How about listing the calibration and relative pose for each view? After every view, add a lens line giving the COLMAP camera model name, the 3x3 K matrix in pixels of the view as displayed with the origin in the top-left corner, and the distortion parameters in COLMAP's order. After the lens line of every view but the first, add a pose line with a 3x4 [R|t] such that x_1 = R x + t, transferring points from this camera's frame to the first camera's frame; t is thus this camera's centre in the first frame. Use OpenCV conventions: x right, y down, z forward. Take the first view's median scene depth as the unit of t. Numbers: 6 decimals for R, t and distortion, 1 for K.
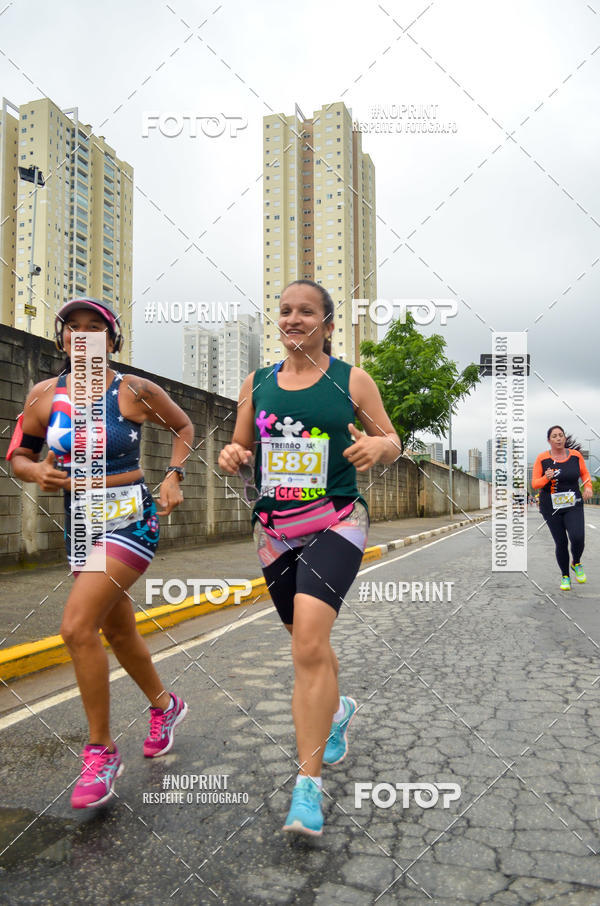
lens RADIAL K [[712.4, 0, 301.6], [0, 712.4, 452.6], [0, 0, 1]] dist [-0.001411, 0.004945]
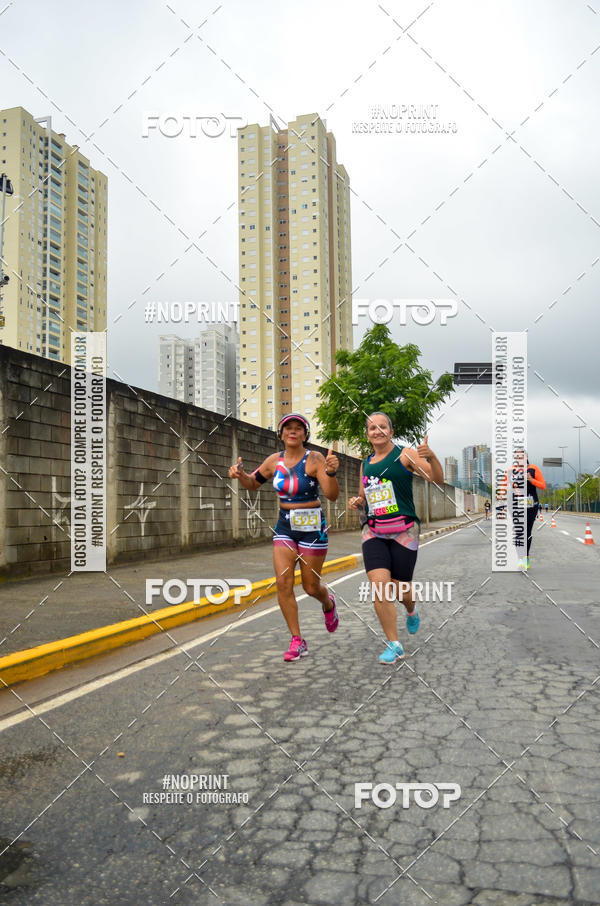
lens RADIAL K [[712.9, 0, 302.6], [0, 712.9, 452.9], [0, 0, 1]] dist [-0.003515, 0.006480]
pose [[0.999420, -0.007520, 0.033221, 0.012432], [0.007932, 0.999893, -0.012281, -0.000748], [-0.033126, 0.012537, 0.999373, 0.004958]]
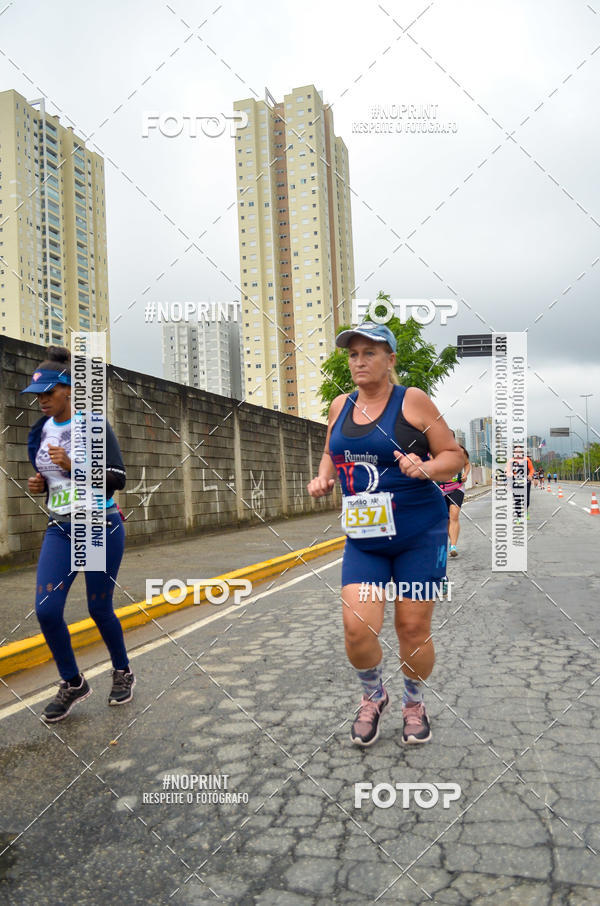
lens RADIAL K [[712.4, 0, 301.6], [0, 712.4, 452.6], [0, 0, 1]] dist [-0.001411, 0.004945]
pose [[0.998990, -0.040019, 0.020433, 0.039846], [0.039640, 0.999040, 0.018621, -0.006723], [-0.021159, -0.017792, 0.999618, 0.012530]]
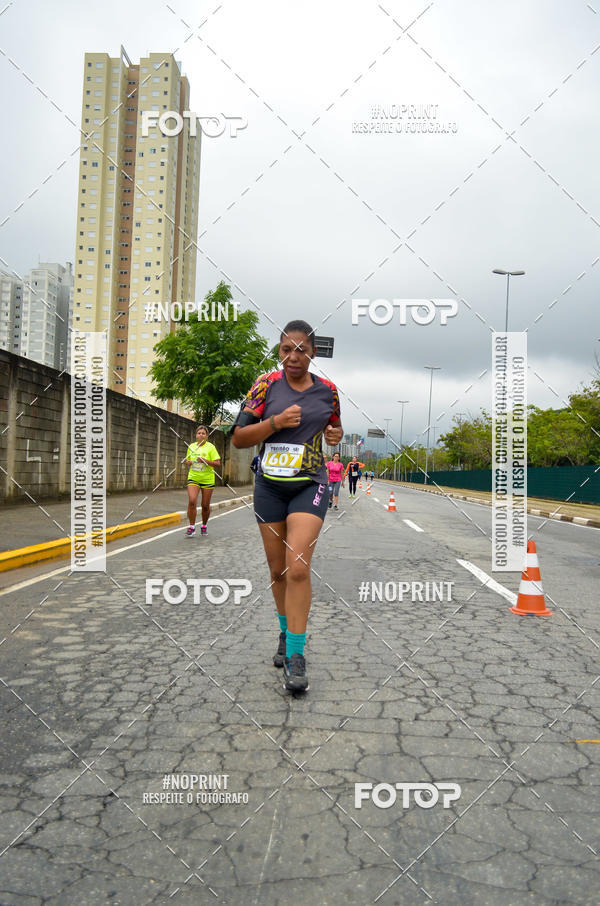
lens RADIAL K [[717.4, 0, 303.8], [0, 717.4, 452.1], [0, 0, 1]] dist [-0.006232, 0.004513]
pose [[0.963673, 0.046715, 0.262966, 0.010522], [-0.058552, 0.997585, 0.037355, -0.029415], [-0.260586, -0.051395, 0.964082, -0.238857]]
